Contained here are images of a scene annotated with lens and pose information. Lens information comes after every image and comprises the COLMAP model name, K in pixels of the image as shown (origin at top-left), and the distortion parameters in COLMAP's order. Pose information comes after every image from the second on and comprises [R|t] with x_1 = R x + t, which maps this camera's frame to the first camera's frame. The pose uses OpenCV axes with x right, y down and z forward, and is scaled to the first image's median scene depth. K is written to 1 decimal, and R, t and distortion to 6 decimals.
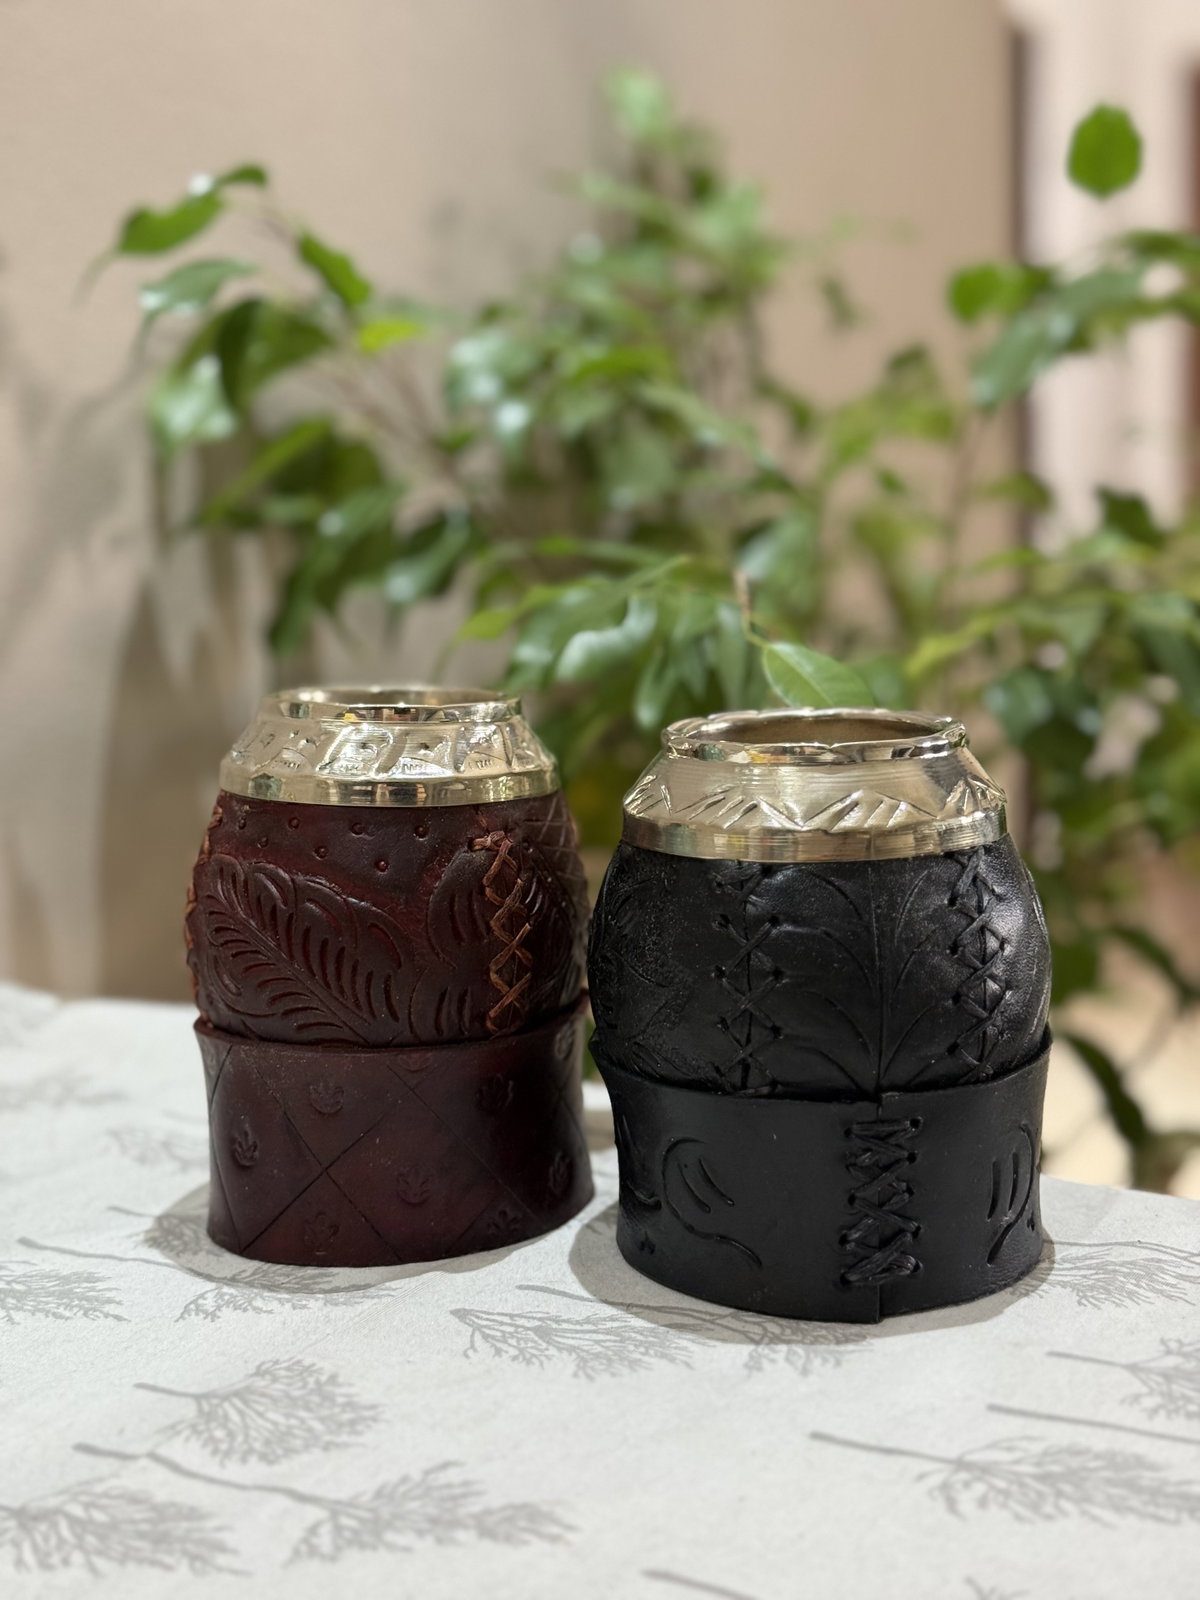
lens RADIAL K [[2287.6, 0, 576.9], [0, 2287.6, 790.6], [0, 0, 1]] dist [0.081058, 0.000000]
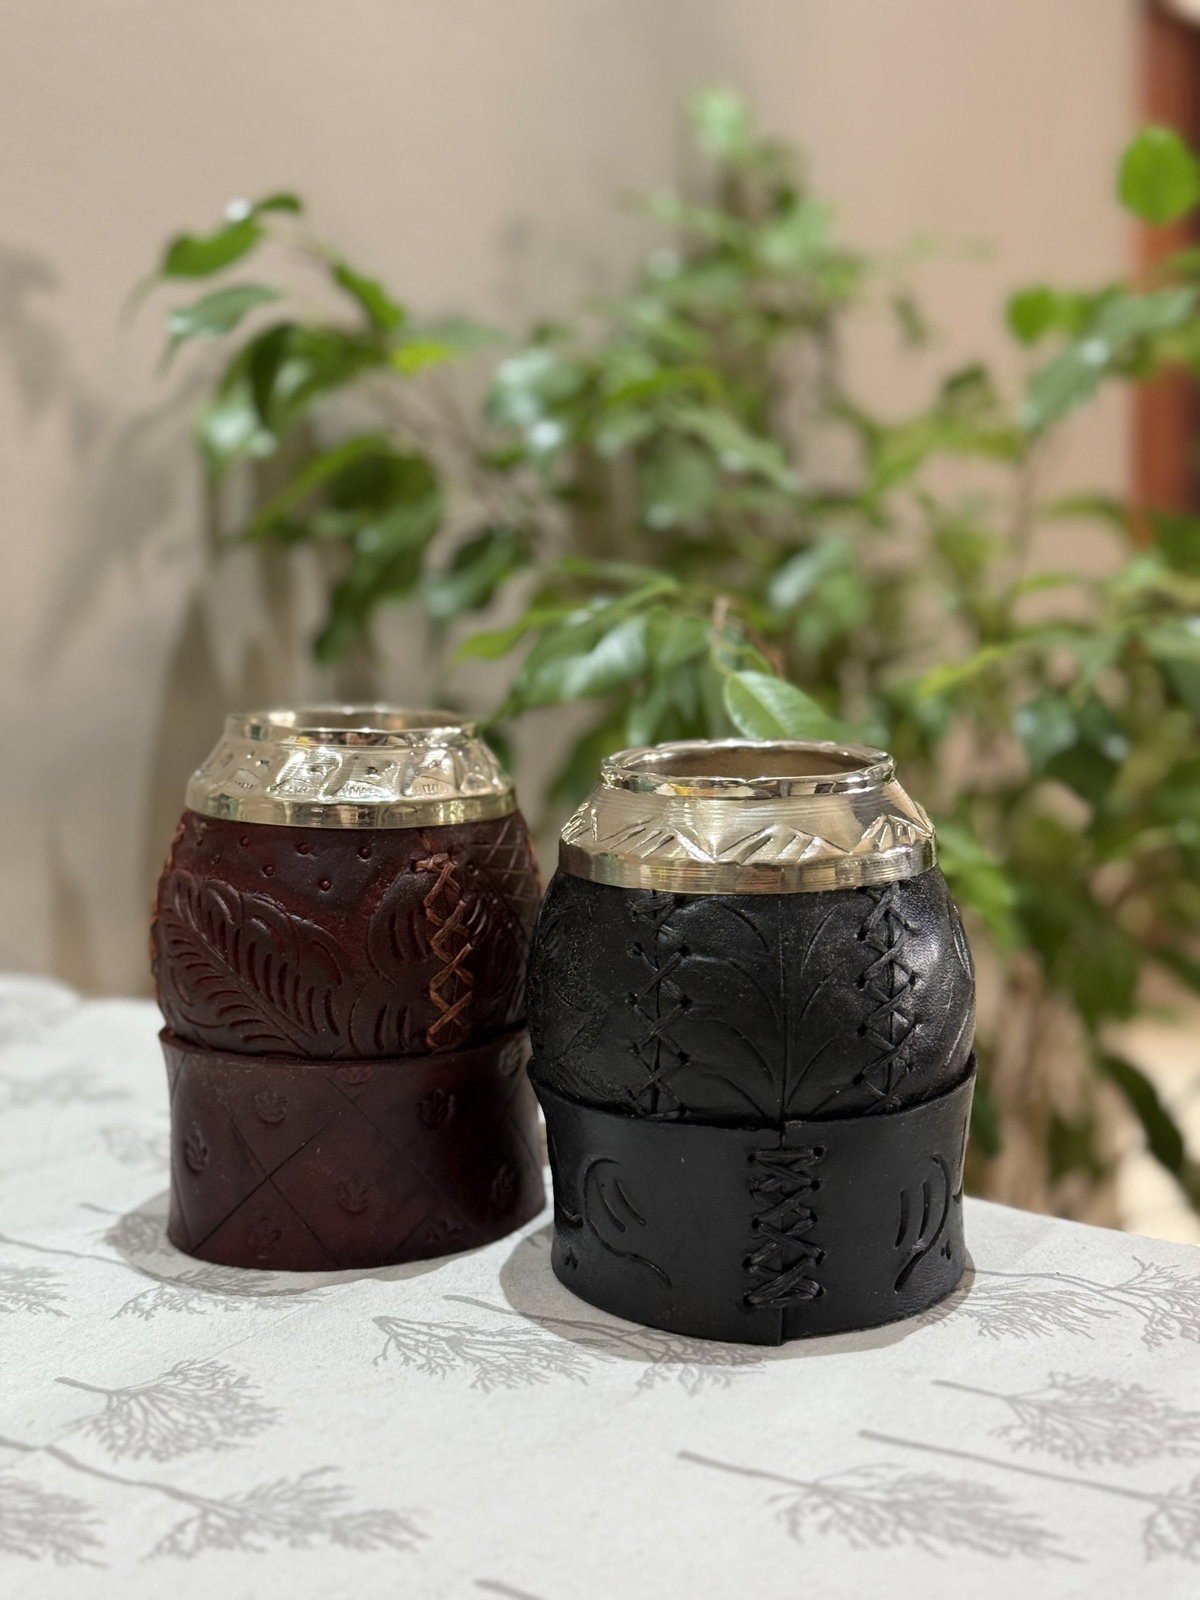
lens RADIAL K [[2287.6, 0, 614.5], [0, 2287.6, 785.6], [0, 0, 1]] dist [0.081058, 0.000000]
pose [[0.997277, 0.021566, -0.070529, 0.118782], [-0.021404, 0.999766, 0.003058, -0.018392], [0.070578, -0.001540, 0.997505, -0.024317]]
